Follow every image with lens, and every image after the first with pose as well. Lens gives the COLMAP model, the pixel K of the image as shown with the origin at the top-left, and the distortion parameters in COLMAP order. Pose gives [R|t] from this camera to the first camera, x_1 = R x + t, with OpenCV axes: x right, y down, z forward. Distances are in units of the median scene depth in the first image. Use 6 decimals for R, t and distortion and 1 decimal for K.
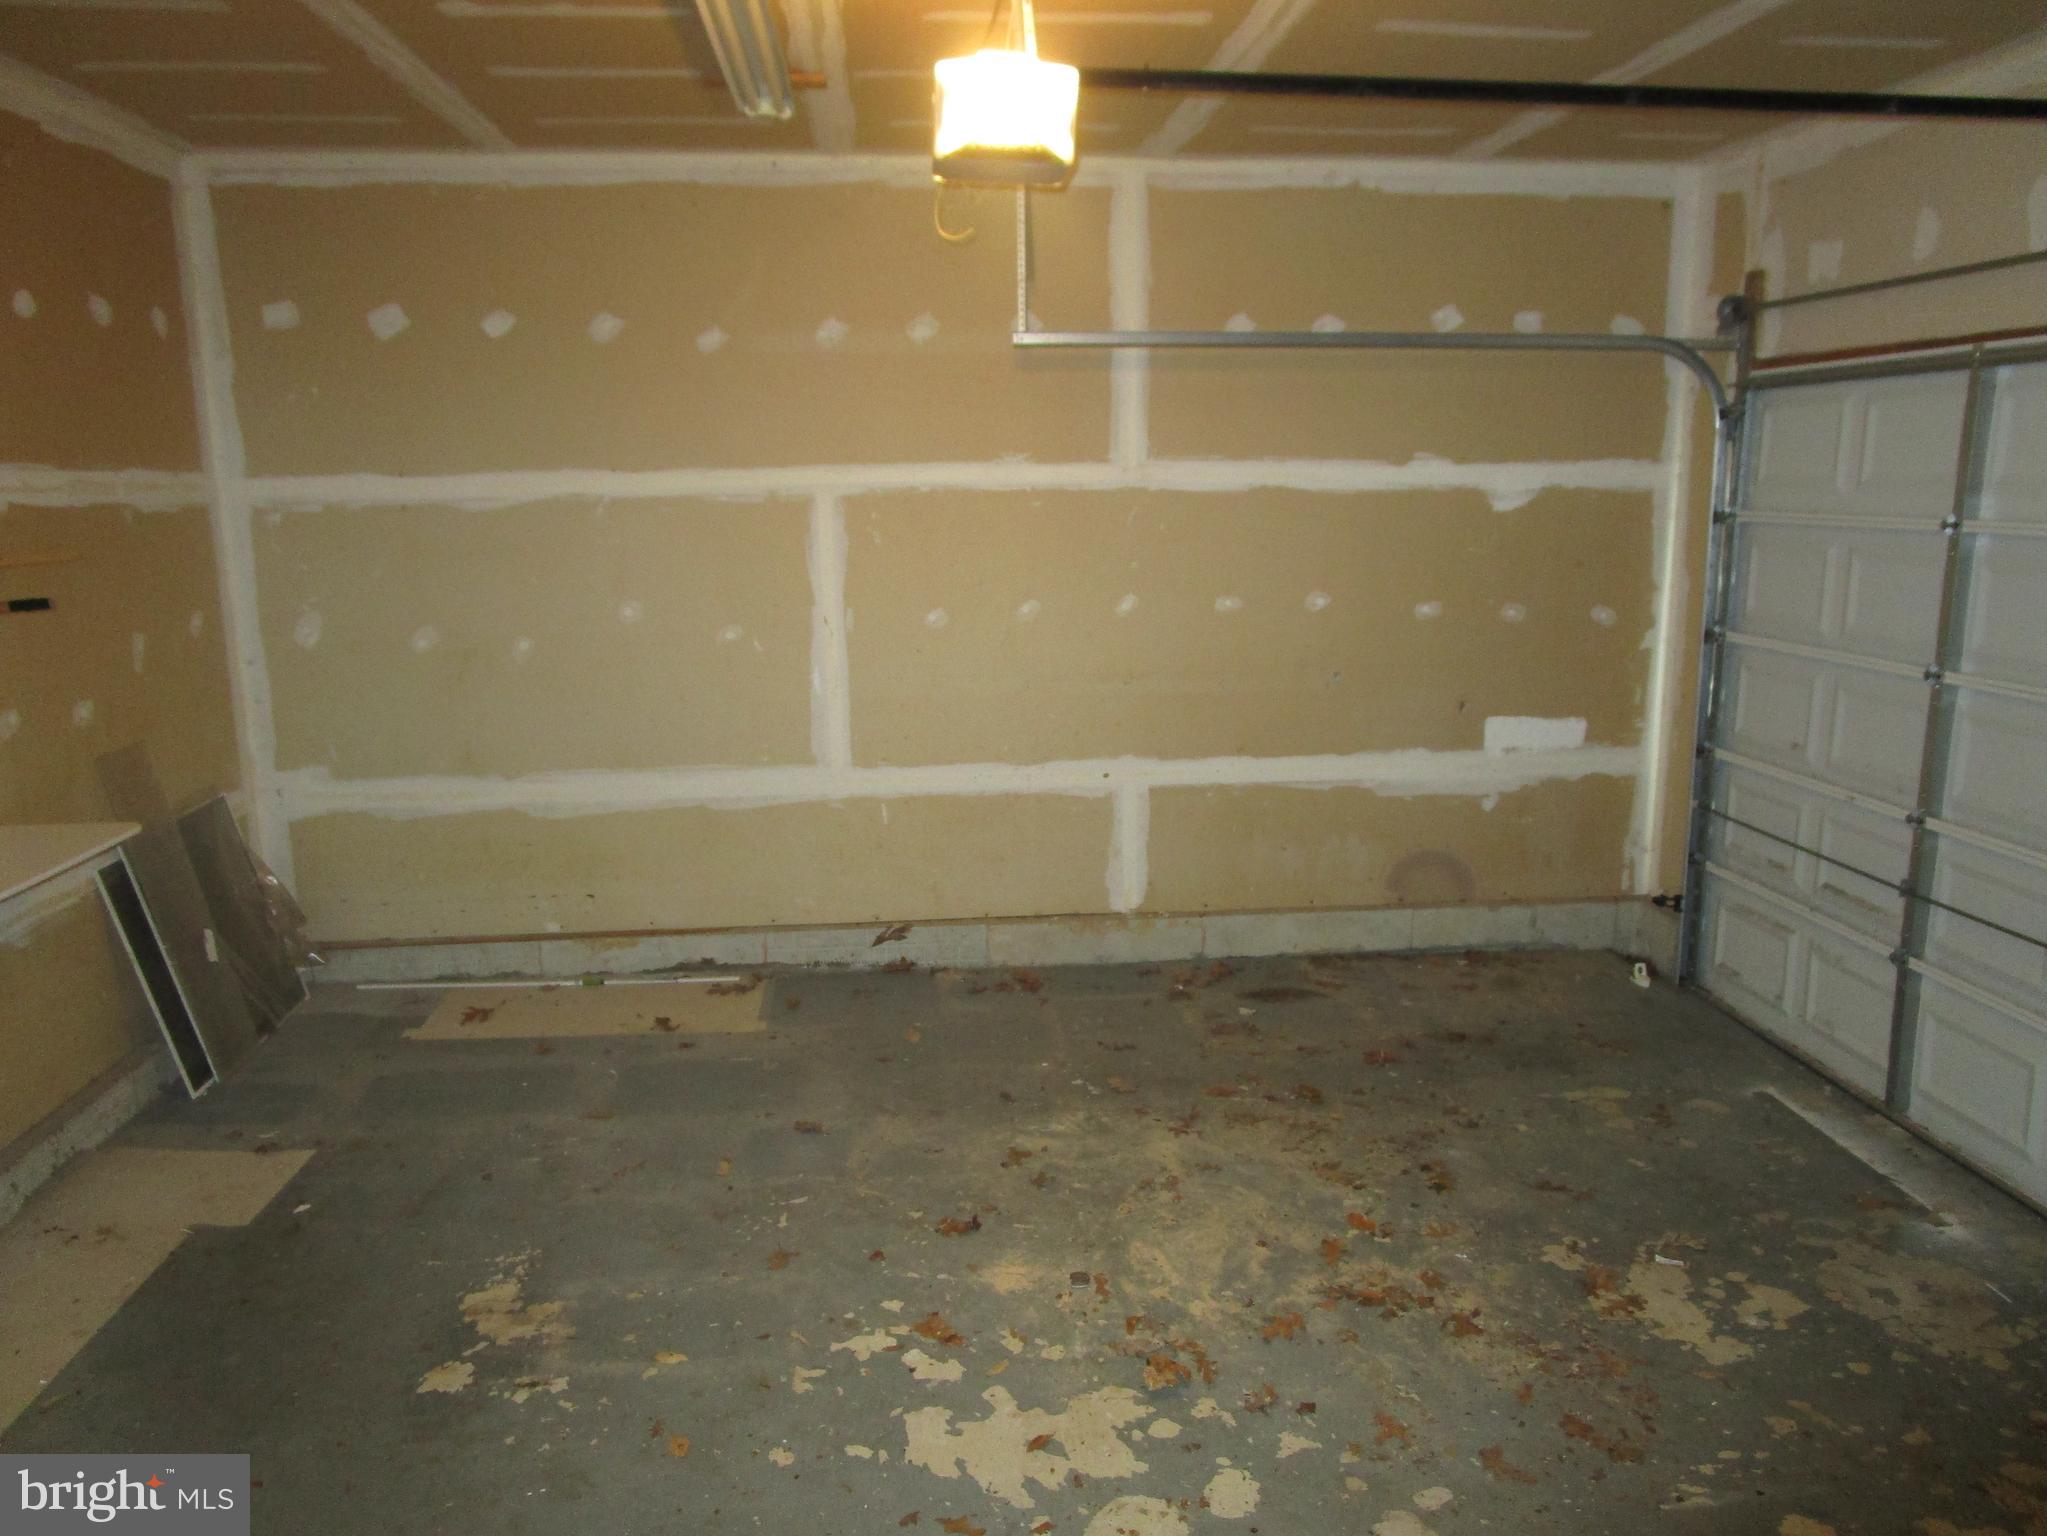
lens RADIAL K [[1482.4, 0, 980.0], [0, 1482.4, 767.0], [0, 0, 1]] dist [-0.012341, 0.005415]
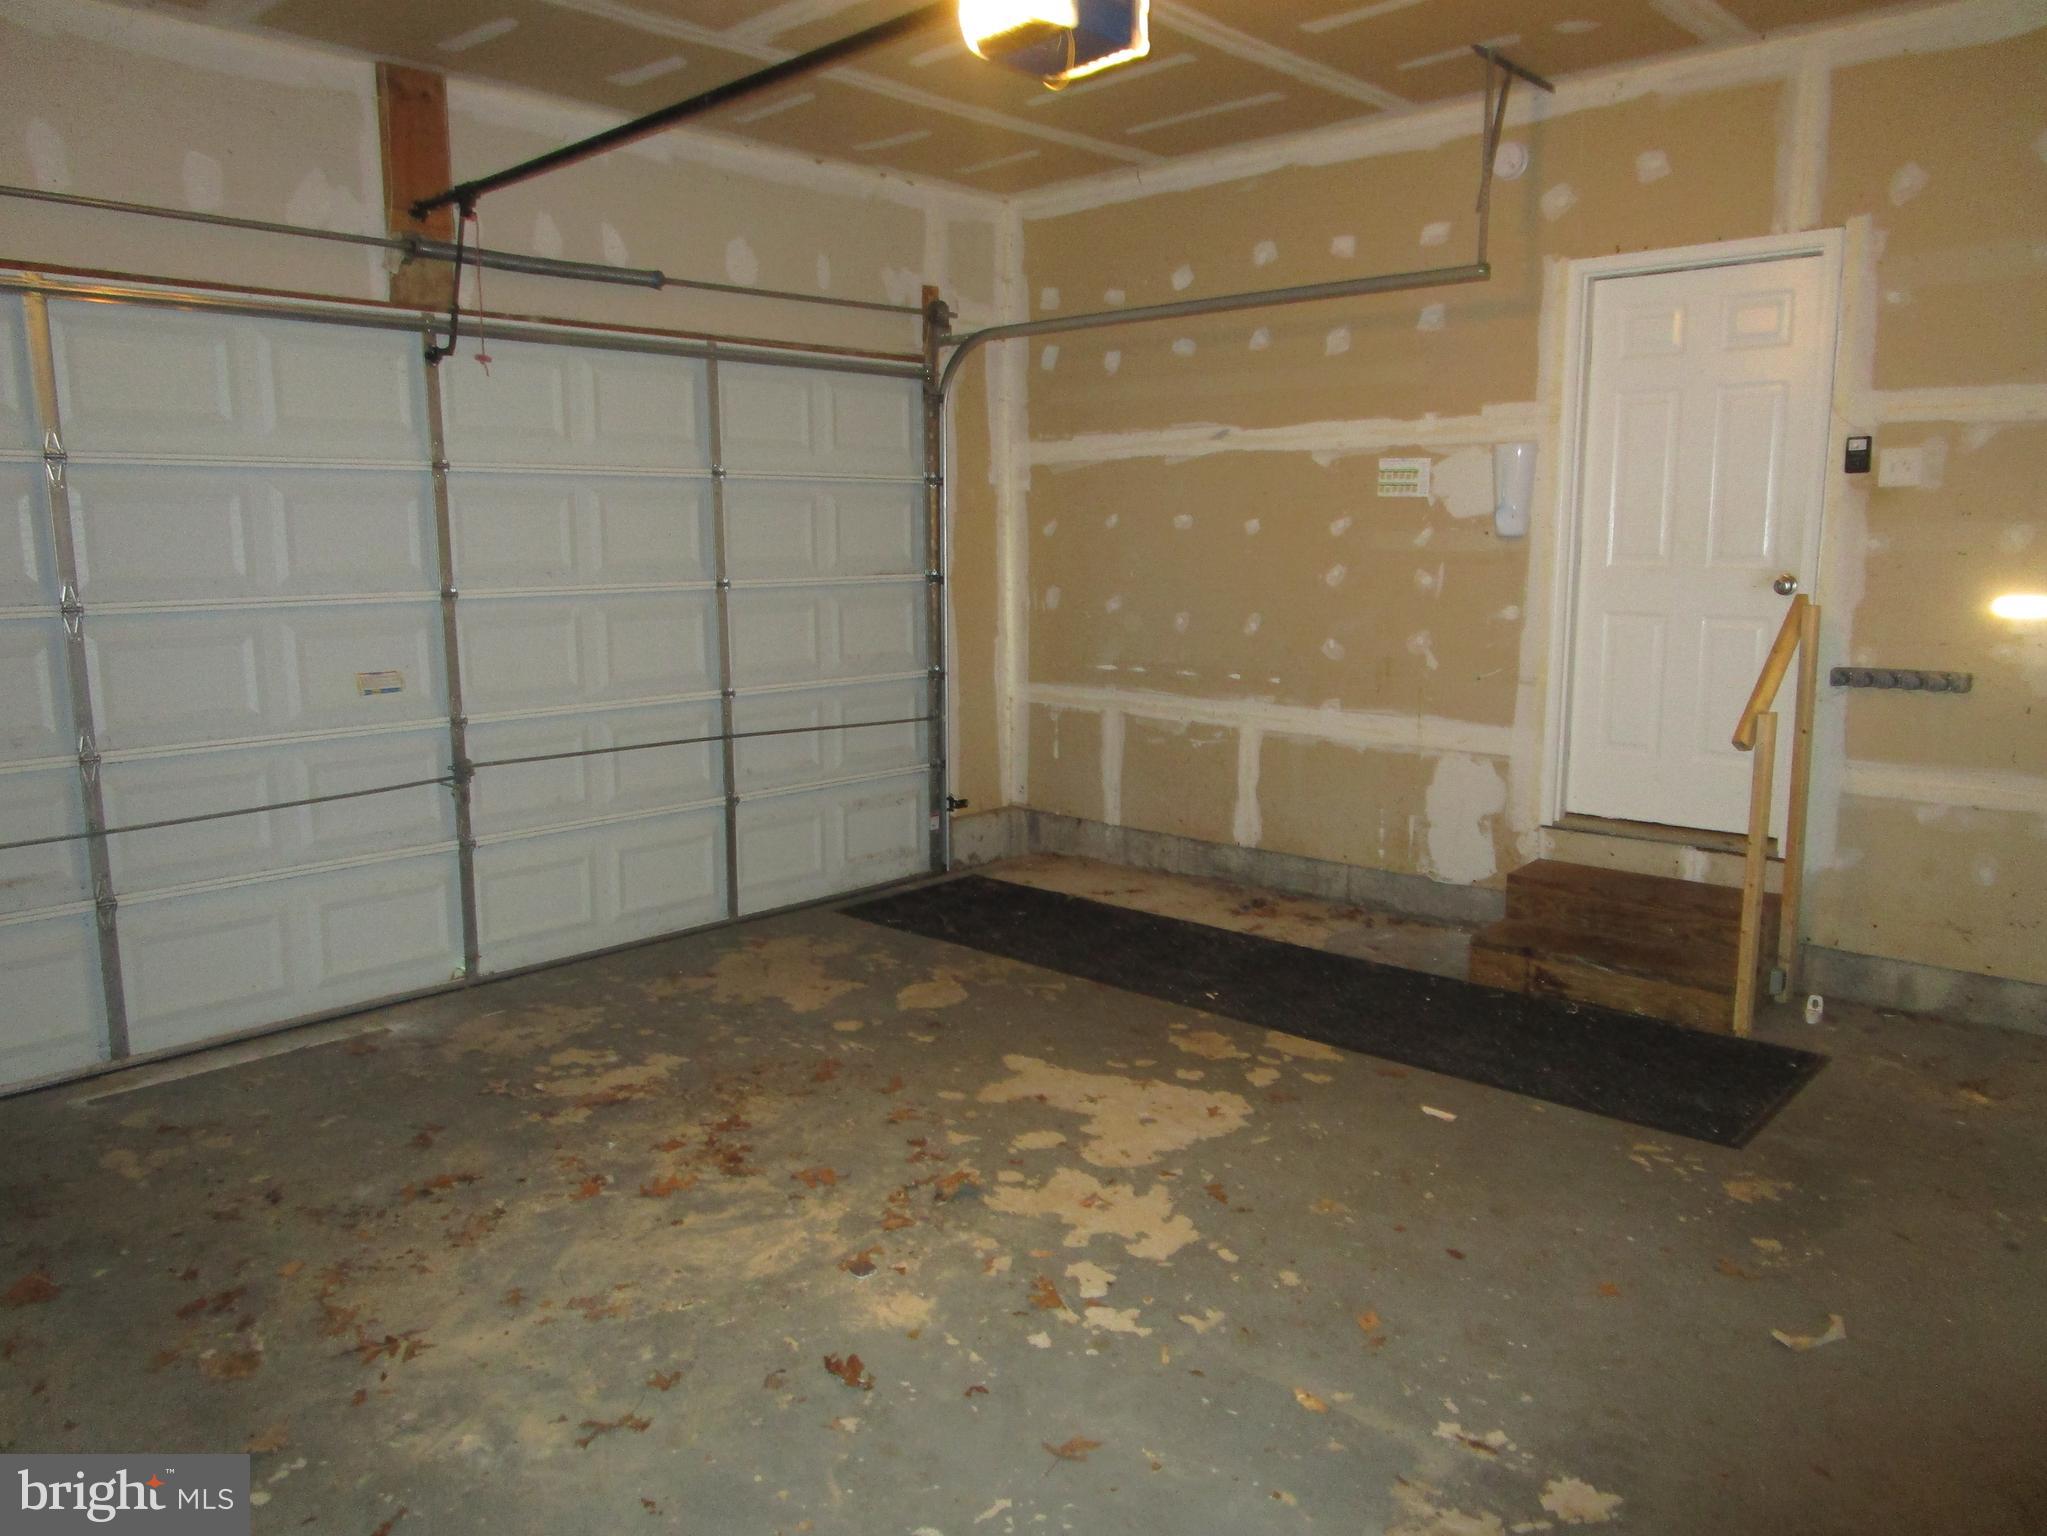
lens RADIAL K [[1482.4, 0, 980.0], [0, 1482.4, 767.0], [0, 0, 1]] dist [-0.012341, 0.005415]
pose [[-0.674201, -0.100207, 0.731718, -0.630492], [0.155062, 0.949464, 0.272900, -0.178715], [-0.722086, 0.297451, -0.624591, 1.492668]]
